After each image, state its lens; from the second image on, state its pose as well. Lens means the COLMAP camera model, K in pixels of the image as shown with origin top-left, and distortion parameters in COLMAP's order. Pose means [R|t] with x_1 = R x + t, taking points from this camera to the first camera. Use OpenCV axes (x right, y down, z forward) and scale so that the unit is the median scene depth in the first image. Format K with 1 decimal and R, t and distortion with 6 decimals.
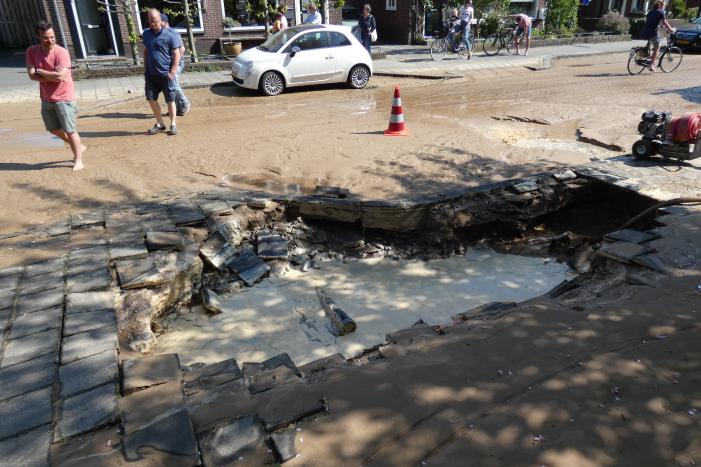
lens RADIAL K [[508.4, 0, 350.5], [0, 508.4, 233.5], [0, 0, 1]] dist [0.001686, -0.004977]
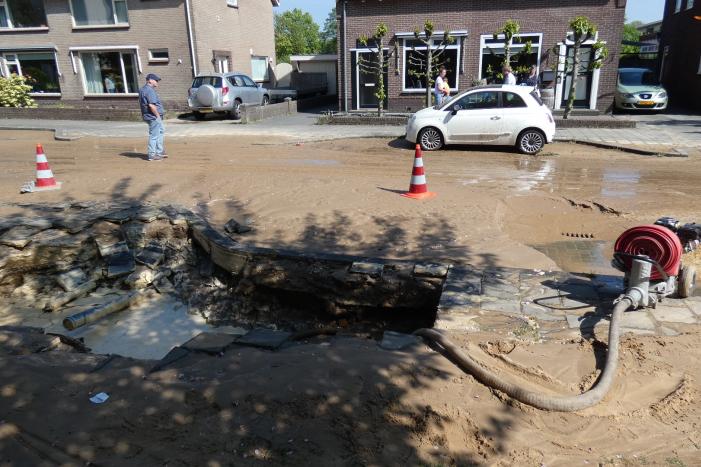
lens RADIAL K [[495.2, 0, 350.2], [0, 495.2, 228.6], [0, 0, 1]] dist [0.024707, 0.001306]
pose [[0.736781, 0.204518, -0.644458, 0.922436], [-0.277883, 0.960529, -0.012869, -0.145980], [0.616389, 0.188566, 0.764531, 0.388777]]
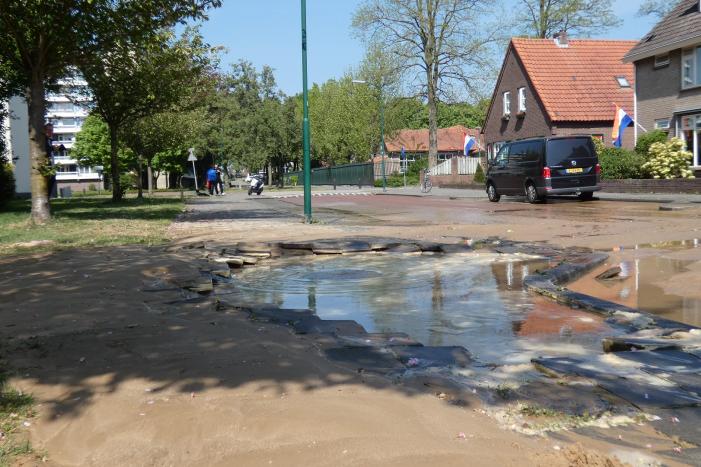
lens RADIAL K [[758.6, 0, 350.5], [0, 758.6, 233.5], [0, 0, 1]] dist [-0.052438, -0.003407]
pose [[-0.266936, 0.084147, -0.960034, 1.108878], [-0.372371, 0.909806, 0.183282, -0.206599], [0.888867, 0.406413, -0.211526, 0.997529]]
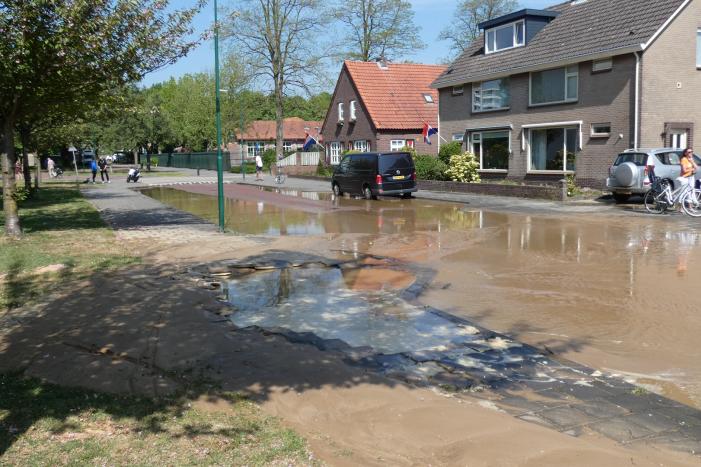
lens RADIAL K [[633.7, 0, 356.5], [0, 633.7, 231.2], [0, 0, 1]] dist [-0.000487, -0.074348]
pose [[-0.025783, 0.131289, -0.991009, 1.543930], [-0.401157, 0.906658, 0.130551, -0.346674], [0.915646, 0.400916, 0.029291, 0.807228]]
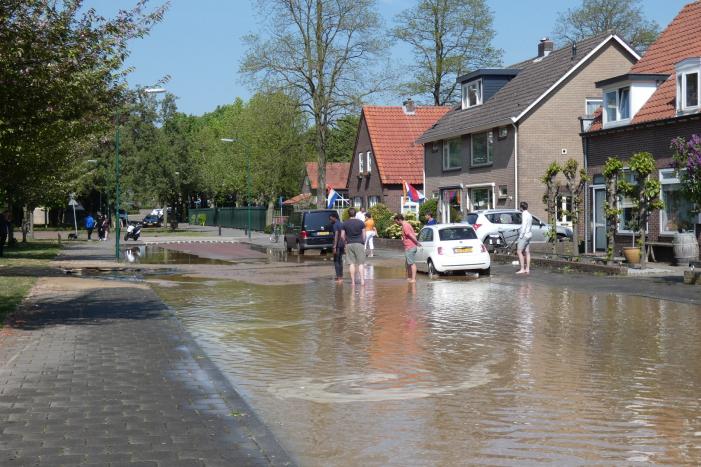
lens RADIAL K [[1151.4, 0, 350.5], [0, 1151.4, 233.5], [0, 0, 1]] dist [0.032123, 0.053268]
pose [[-0.246744, 0.028531, -0.968661, 5.835056], [-0.396488, 0.909105, 0.127773, -1.503664], [0.884260, 0.415589, -0.213004, 3.265750]]
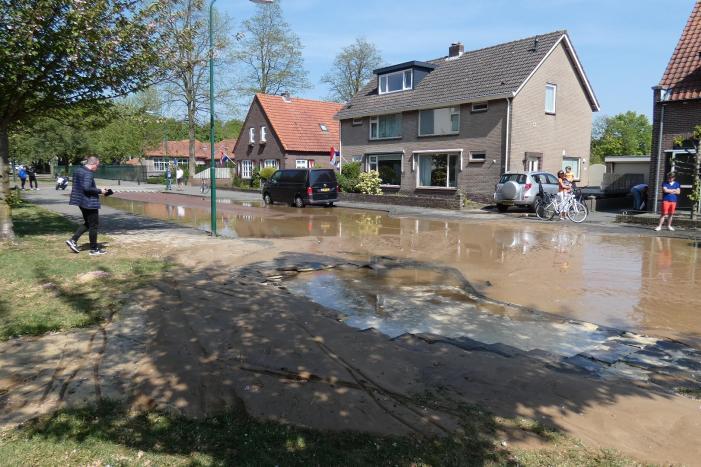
lens RADIAL K [[489.3, 0, 357.0], [0, 489.3, 233.6], [0, 0, 1]] dist [-0.001979, -0.004005]
pose [[0.216898, 0.133067, -0.967082, 1.233897], [-0.418244, 0.907802, 0.031106, -0.115820], [0.882058, 0.397730, 0.252555, 0.361797]]
